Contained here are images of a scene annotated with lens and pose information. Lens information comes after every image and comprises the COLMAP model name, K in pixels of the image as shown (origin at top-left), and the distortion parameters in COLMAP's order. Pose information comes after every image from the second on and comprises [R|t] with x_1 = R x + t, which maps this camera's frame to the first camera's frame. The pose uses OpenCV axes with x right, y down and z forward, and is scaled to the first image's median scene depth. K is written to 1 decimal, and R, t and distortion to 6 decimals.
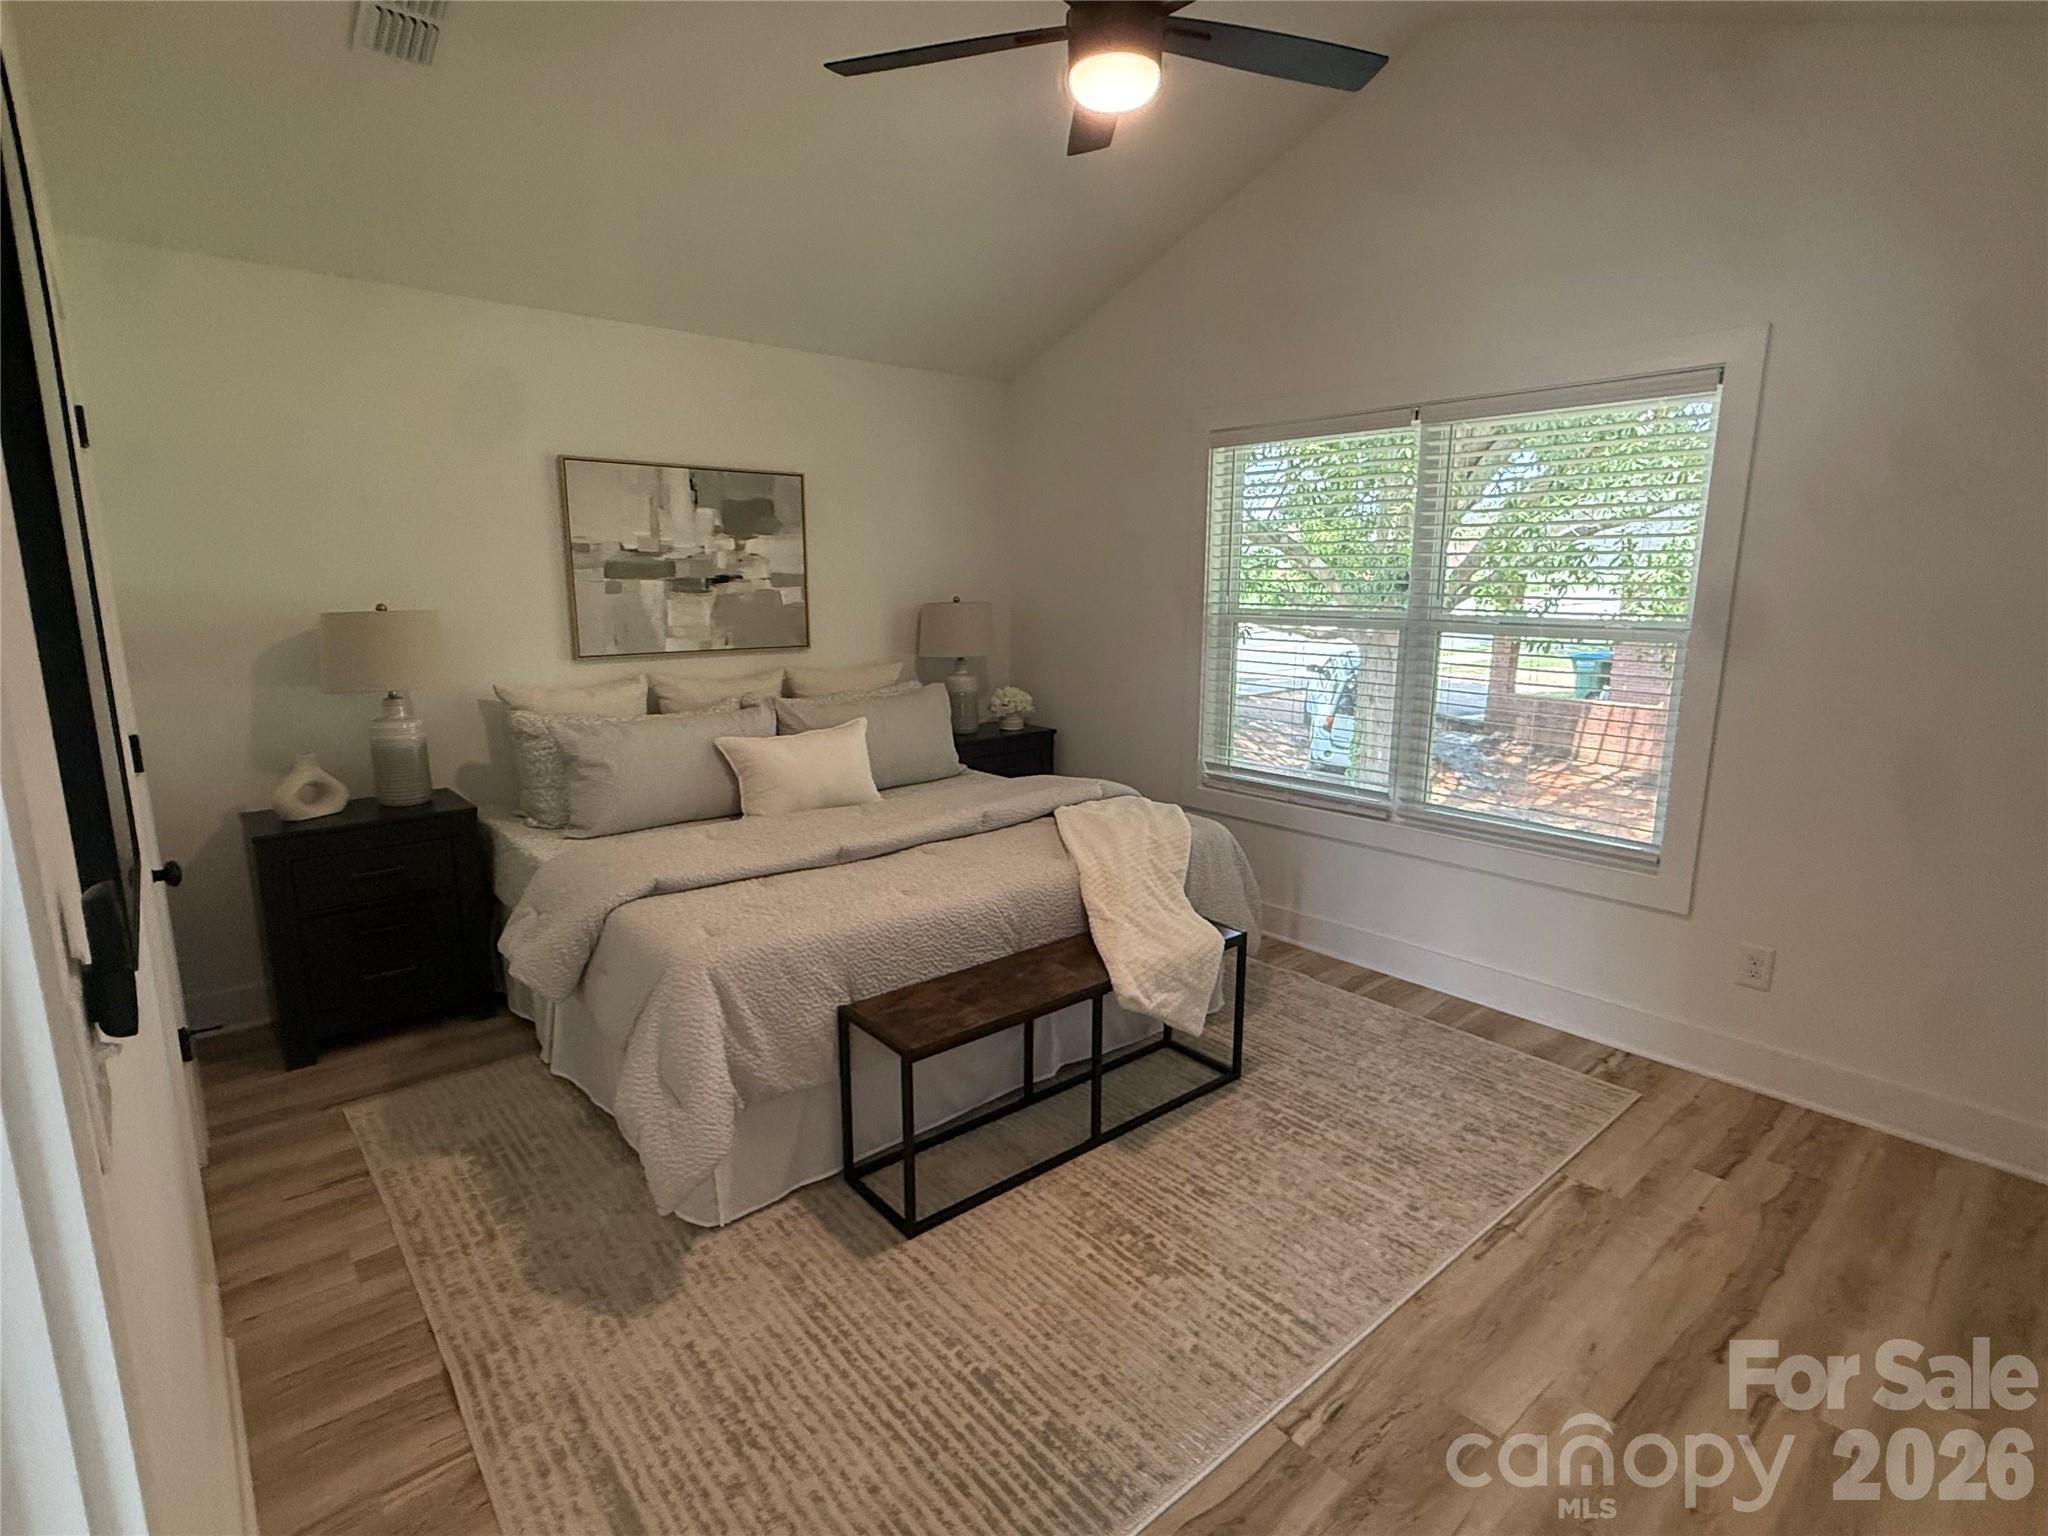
lens RADIAL K [[1012.8, 0, 1019.4], [0, 1012.8, 765.2], [0, 0, 1]] dist [-0.008816, 0.005611]
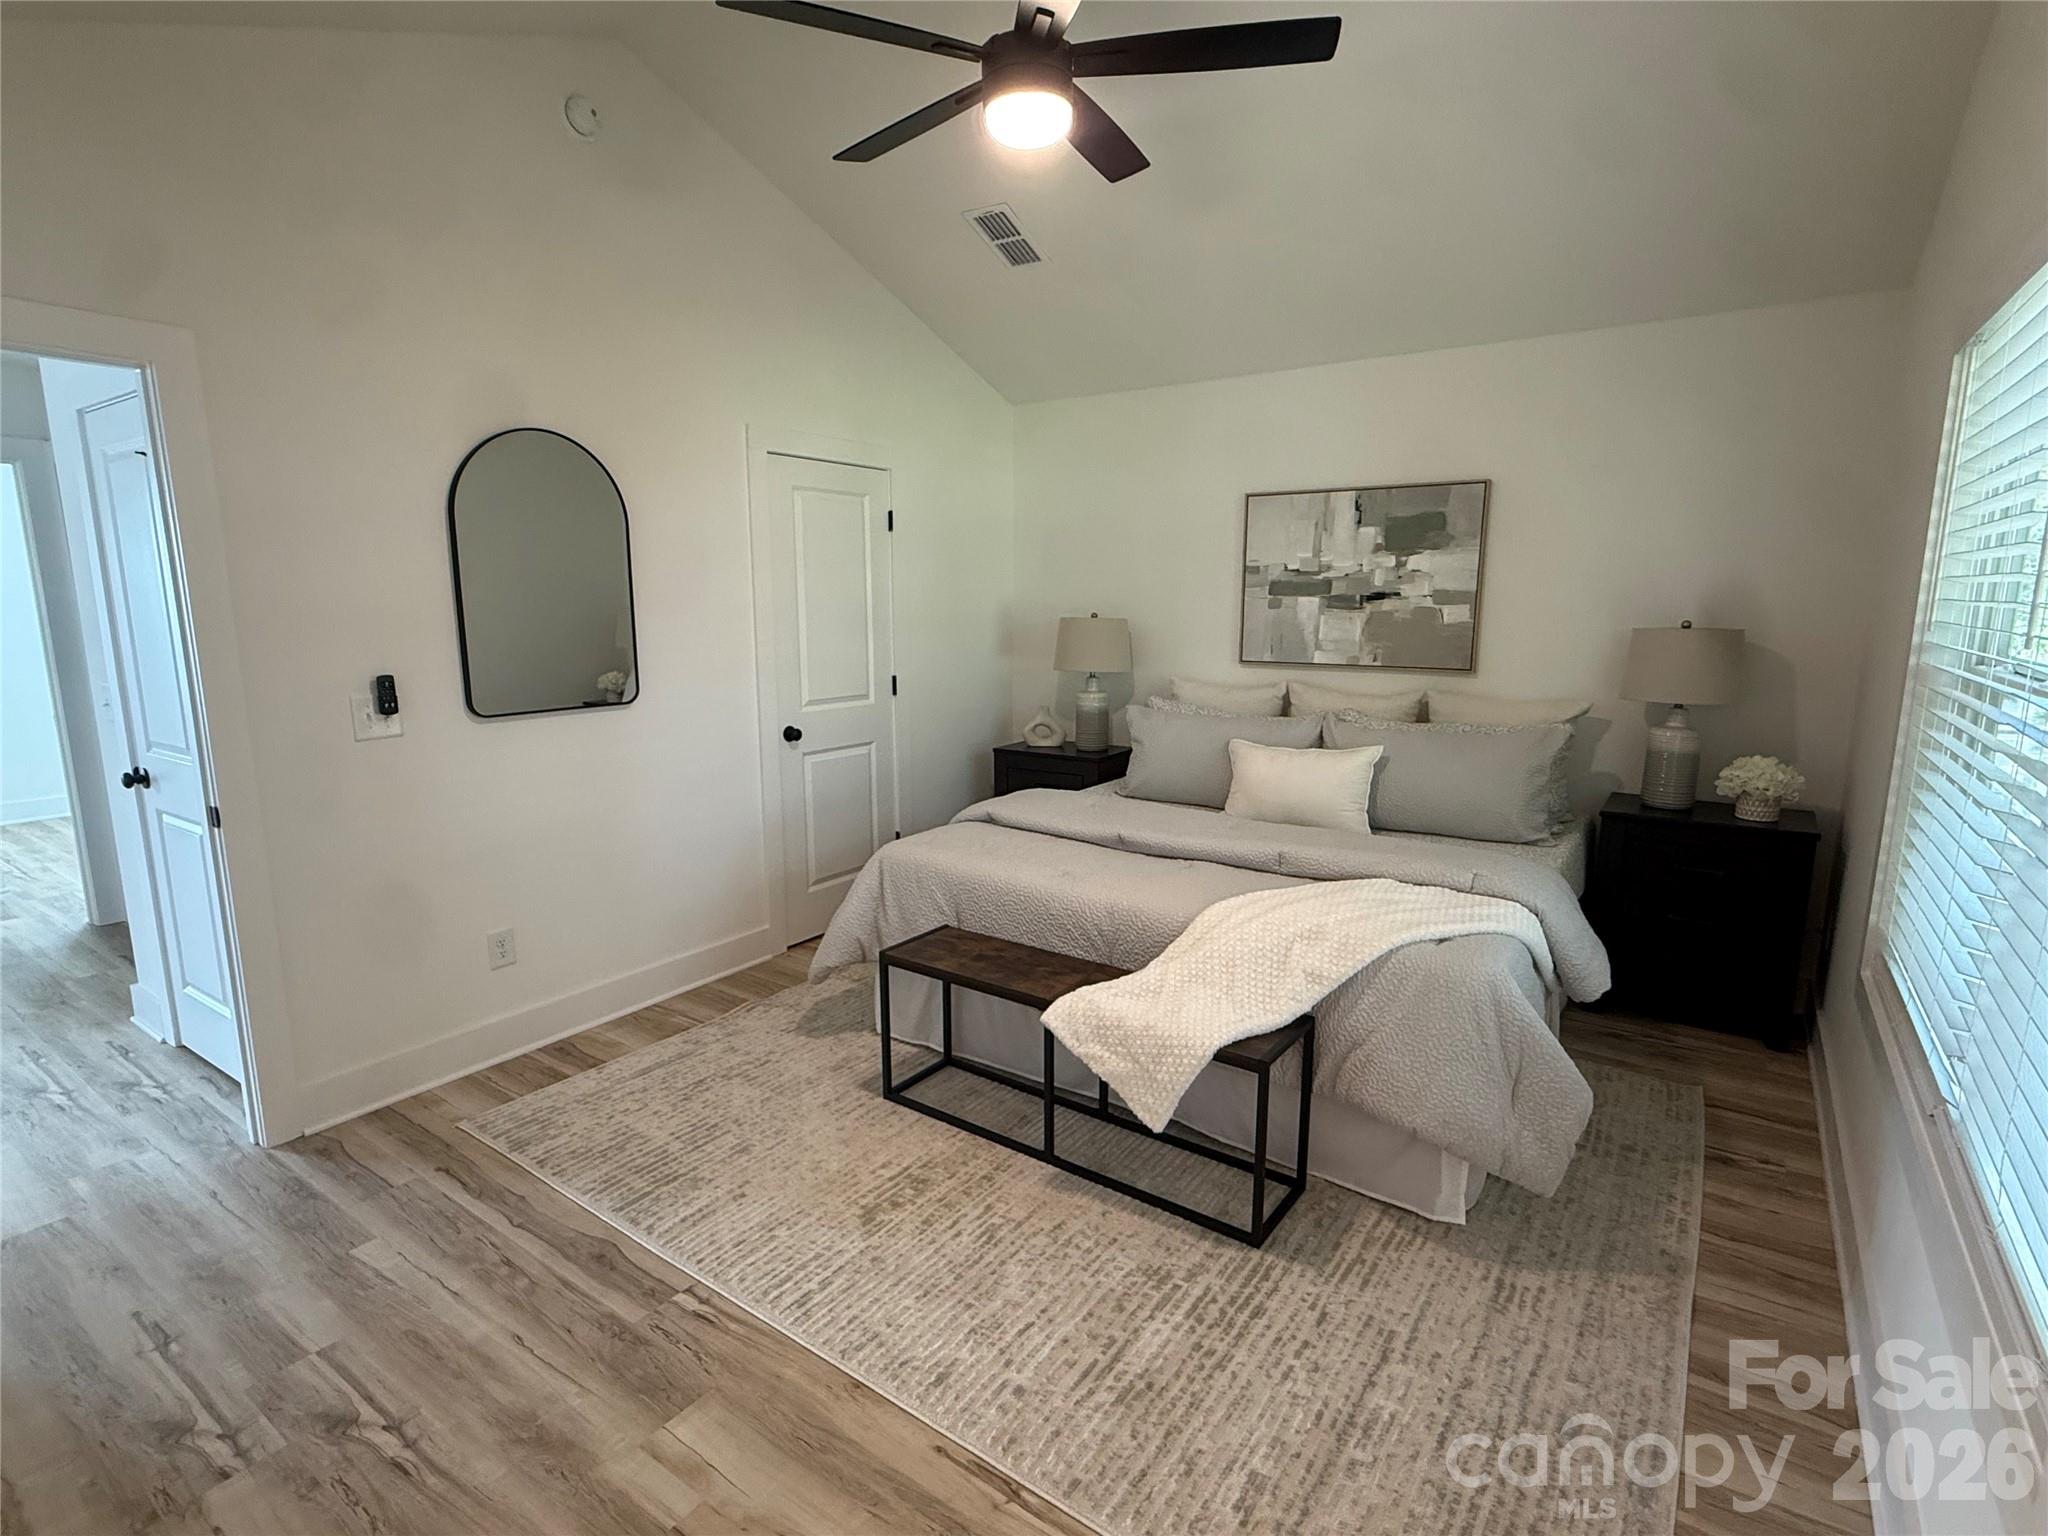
lens RADIAL K [[1012.8, 0, 1013.7], [0, 1012.8, 770.6], [0, 0, 1]] dist [-0.008816, 0.005611]
pose [[0.235843, 0.166288, -0.957458, 0.644186], [-0.175846, 0.976289, 0.126244, -0.081929], [0.955749, 0.138592, 0.259492, 0.438286]]
